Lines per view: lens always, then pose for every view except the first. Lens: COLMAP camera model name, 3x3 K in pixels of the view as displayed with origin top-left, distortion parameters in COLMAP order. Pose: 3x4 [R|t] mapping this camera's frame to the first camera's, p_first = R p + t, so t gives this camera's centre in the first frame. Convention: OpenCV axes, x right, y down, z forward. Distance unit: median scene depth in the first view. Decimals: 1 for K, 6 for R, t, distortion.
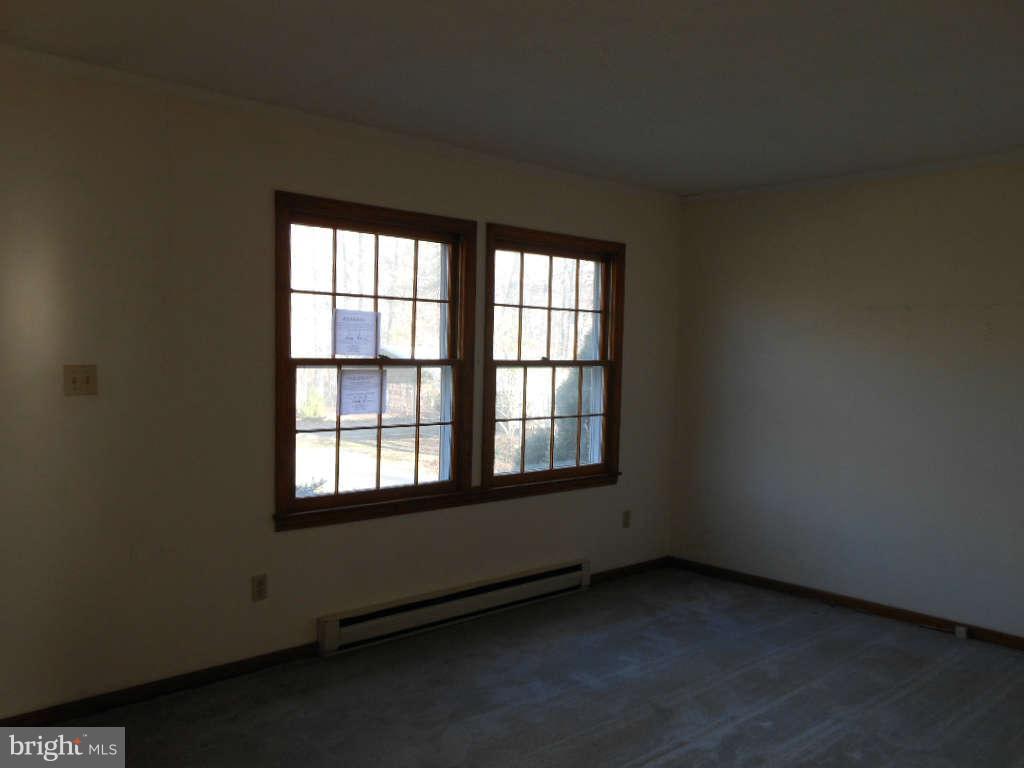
lens RADIAL K [[654.9, 0, 512.0], [0, 654.9, 361.6], [0, 0, 1]] dist [0.001800, 0.000410]
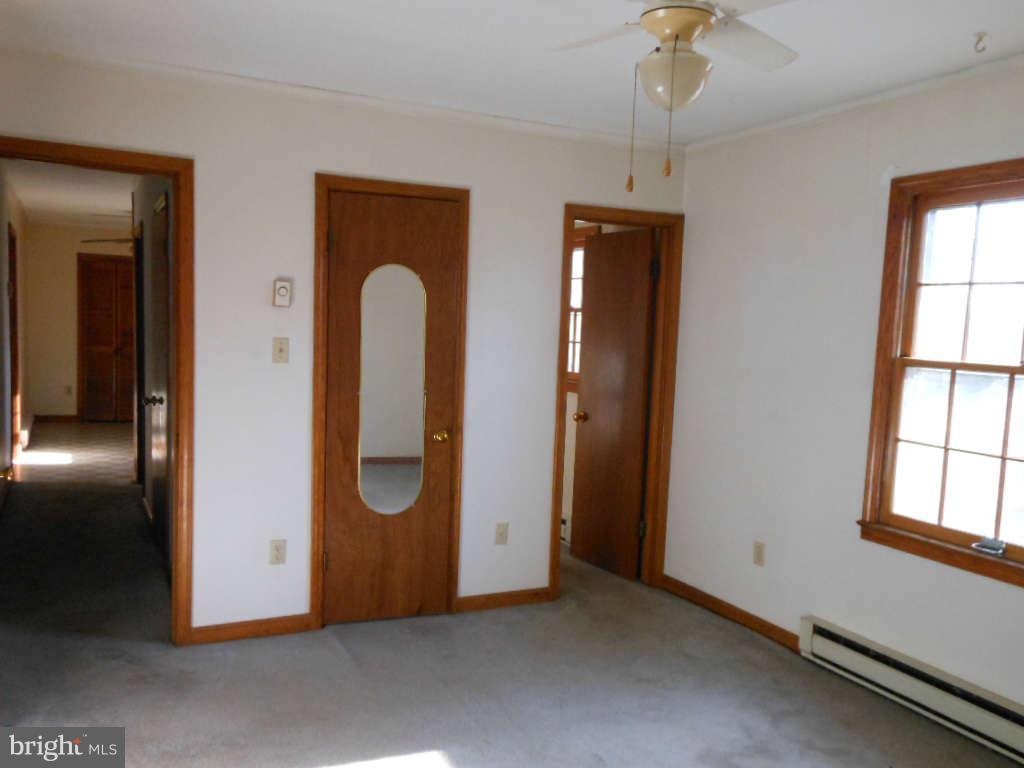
lens RADIAL K [[866.8, 0, 514.9], [0, 866.8, 416.8], [0, 0, 1]] dist [-0.002795, 0.005173]
pose [[-0.183435, 0.064591, -0.980908, 0.925764], [-0.066136, 0.994767, 0.077872, 0.013061], [0.980805, 0.079158, -0.178203, 0.667925]]
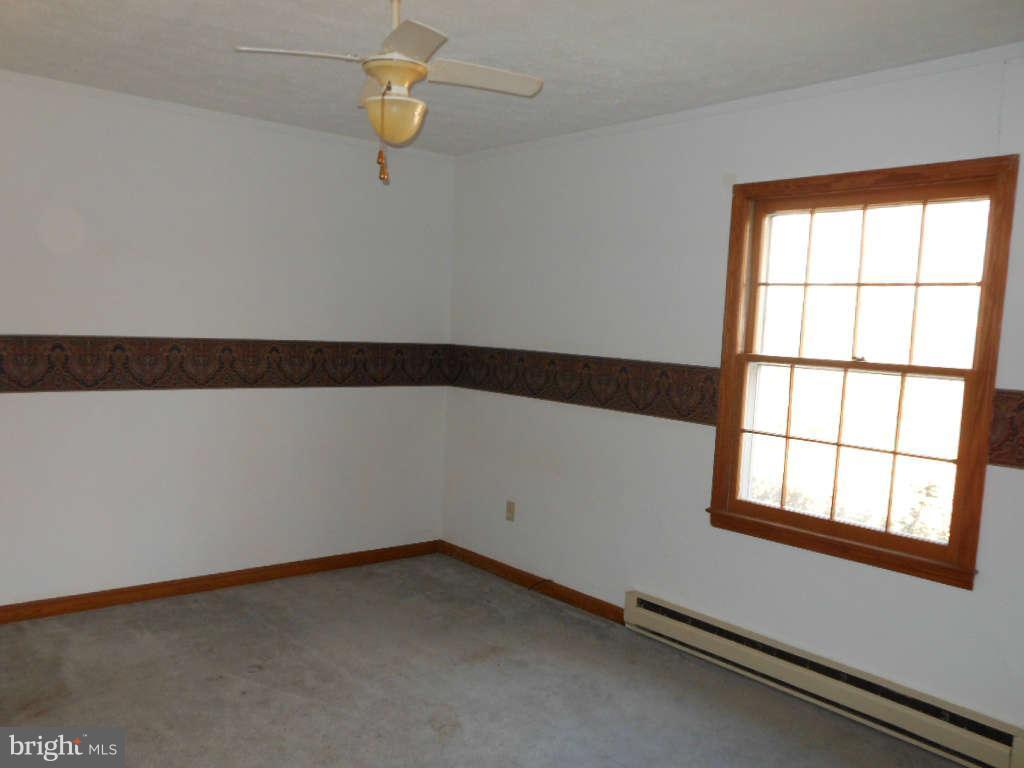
lens RADIAL K [[723.4, 0, 474.0], [0, 723.4, 386.5], [0, 0, 1]] dist [-0.005481, -0.001991]
pose [[0.100559, 0.059181, -0.993169, 0.736088], [-0.063410, 0.996581, 0.052964, 0.009215], [0.992908, 0.057651, 0.103968, 0.522146]]
